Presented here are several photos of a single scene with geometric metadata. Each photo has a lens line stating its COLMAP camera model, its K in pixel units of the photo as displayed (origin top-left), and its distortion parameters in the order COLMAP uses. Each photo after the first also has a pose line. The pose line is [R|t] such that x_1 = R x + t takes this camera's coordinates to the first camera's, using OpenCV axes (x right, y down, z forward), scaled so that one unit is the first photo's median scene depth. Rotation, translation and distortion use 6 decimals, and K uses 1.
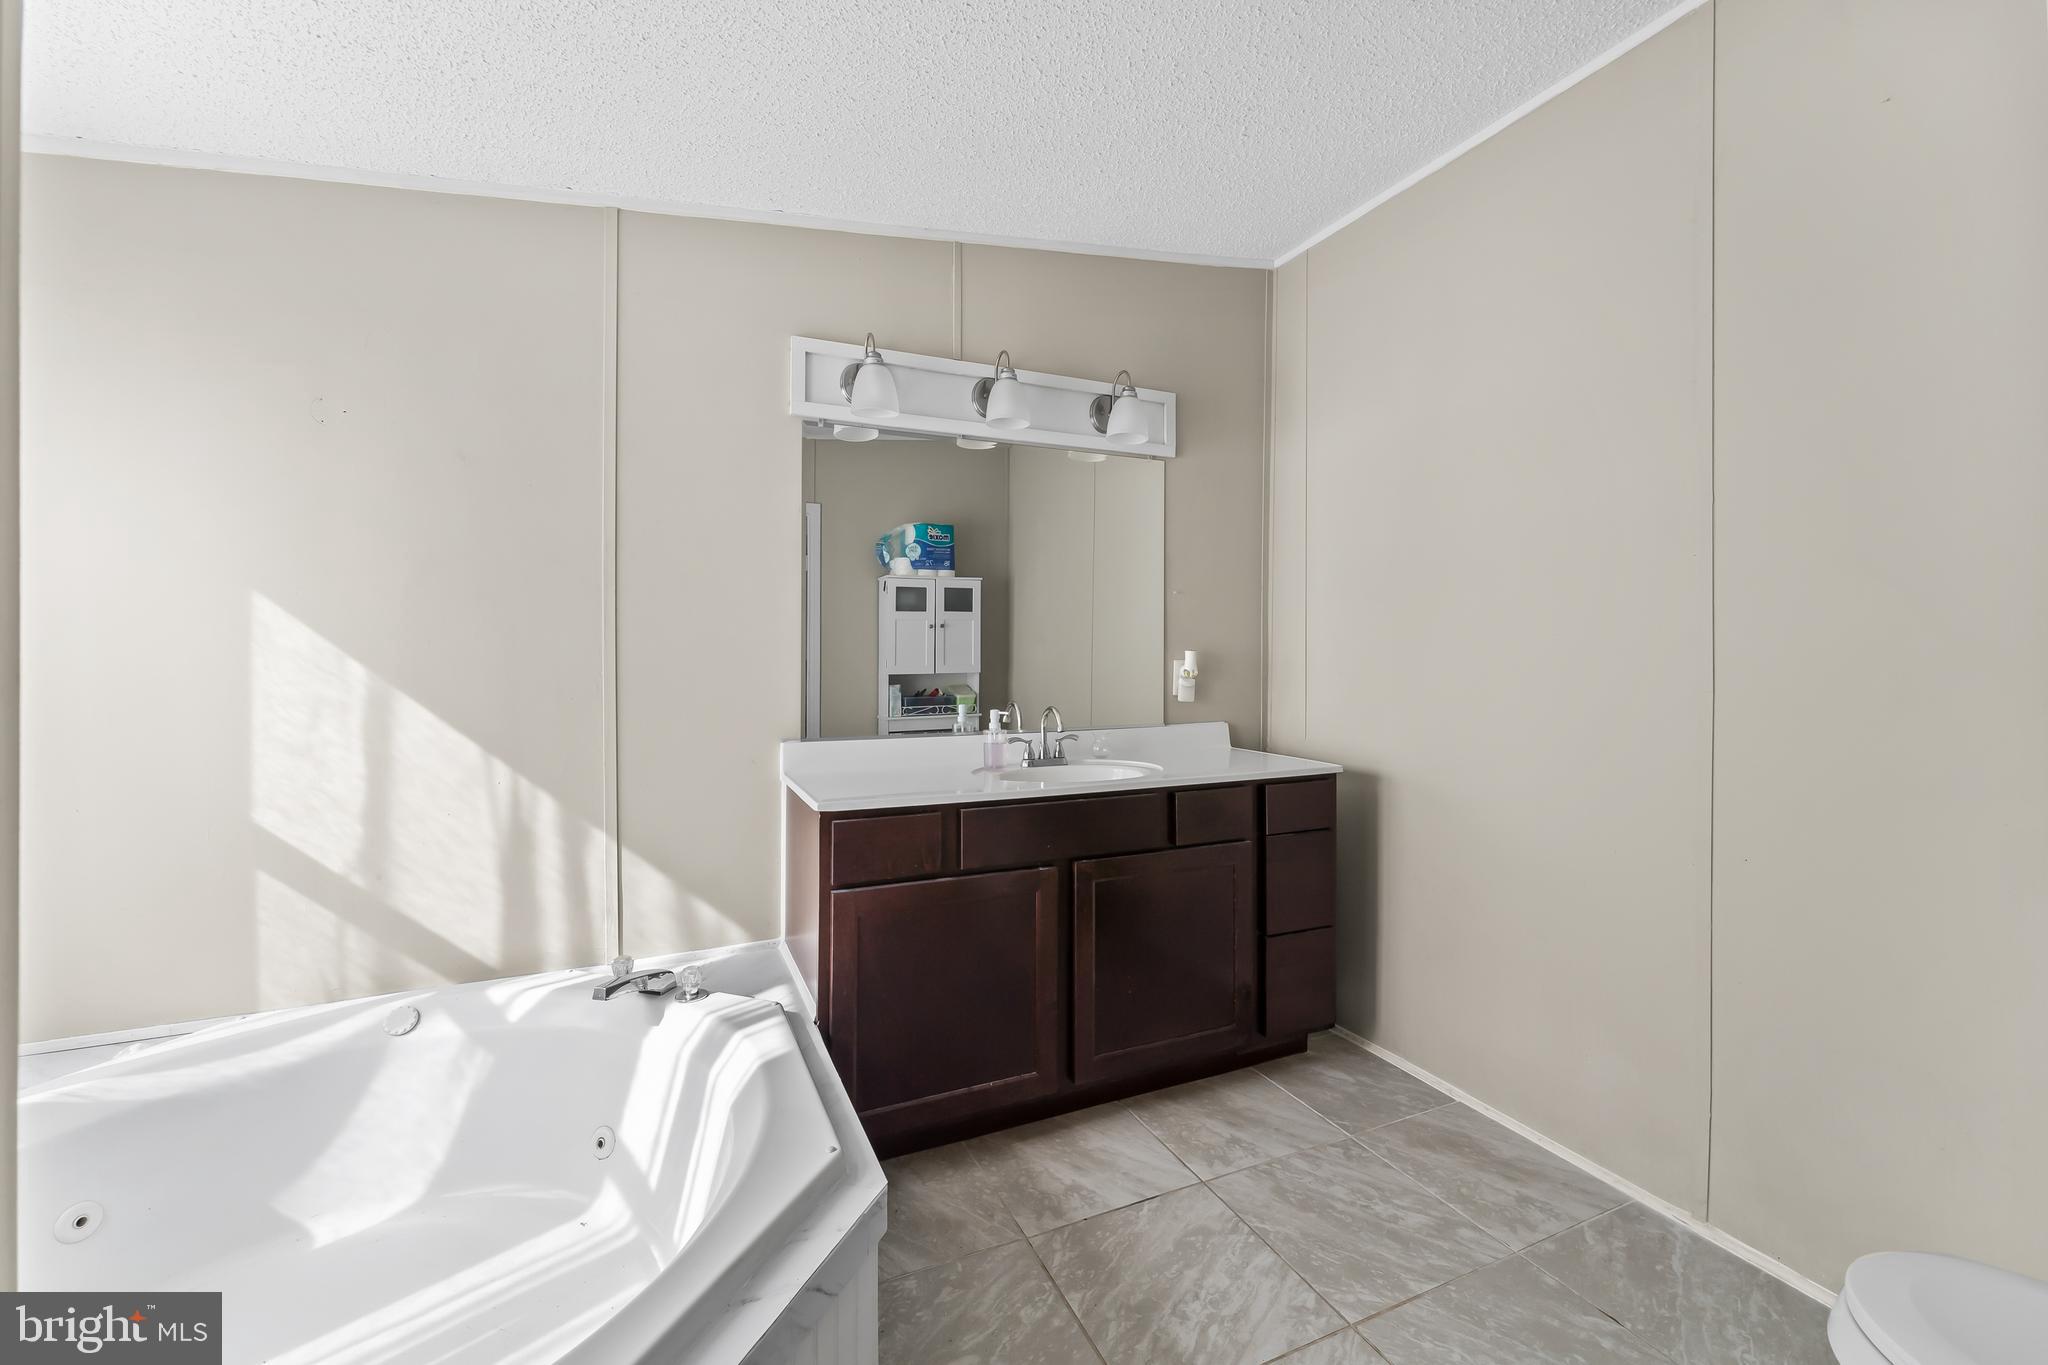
lens RADIAL K [[822.9, 0, 1029.2], [0, 822.9, 661.7], [0, 0, 1]] dist [-0.001438, 0.001539]
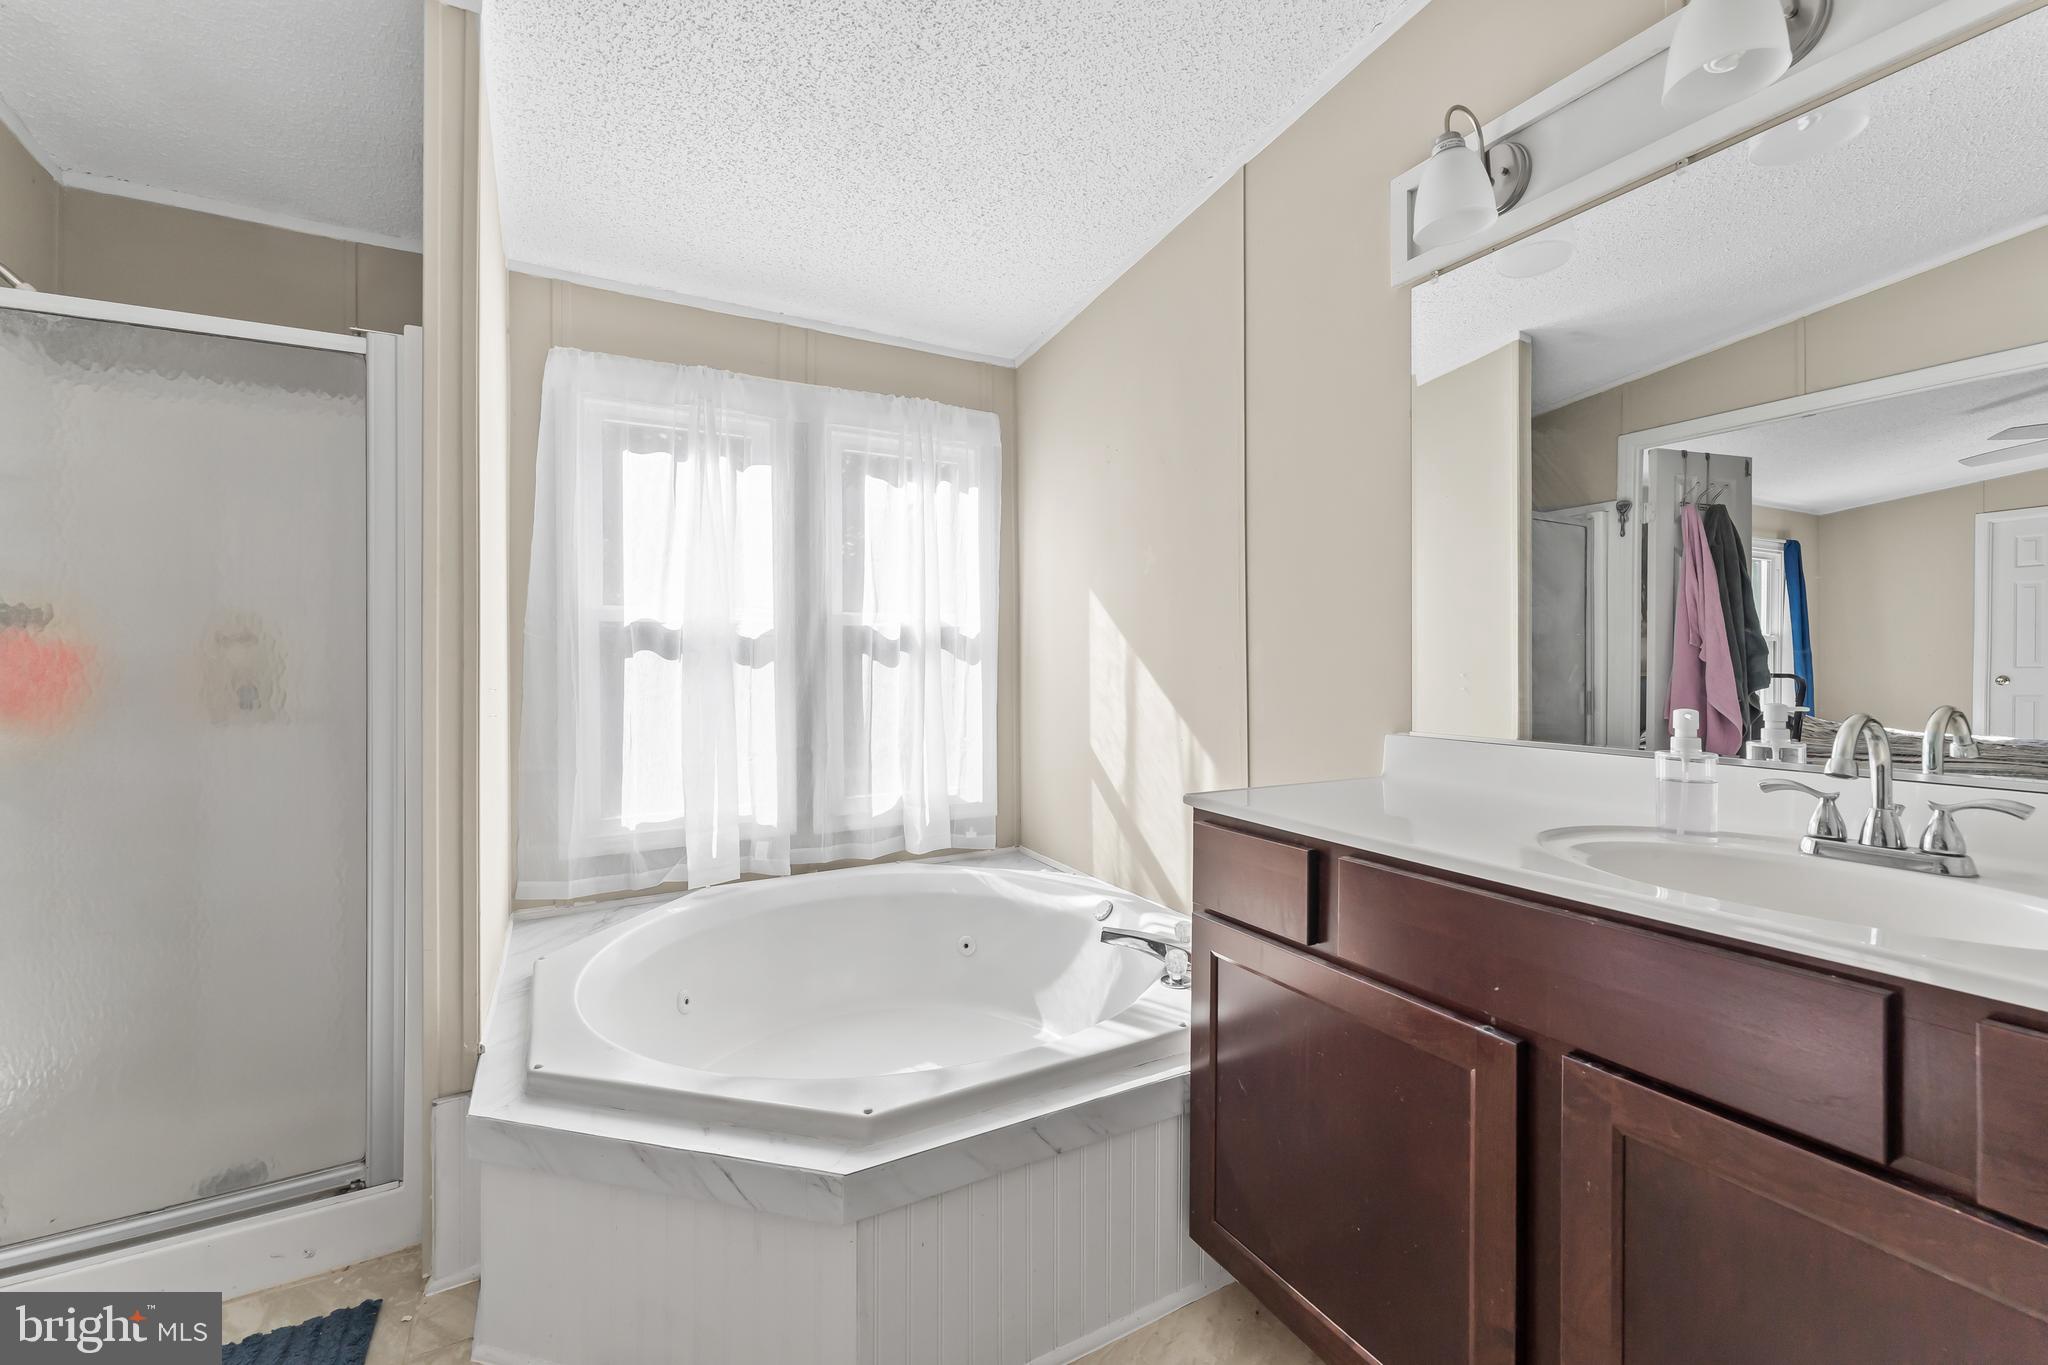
lens RADIAL K [[822.9, 0, 1033.9], [0, 822.9, 656.1], [0, 0, 1]] dist [-0.001438, 0.001539]
pose [[0.101886, -0.001354, -0.994795, 0.488723], [-0.002594, 0.999995, -0.001627, 0.035705], [0.994793, 0.002746, 0.101882, 0.717959]]
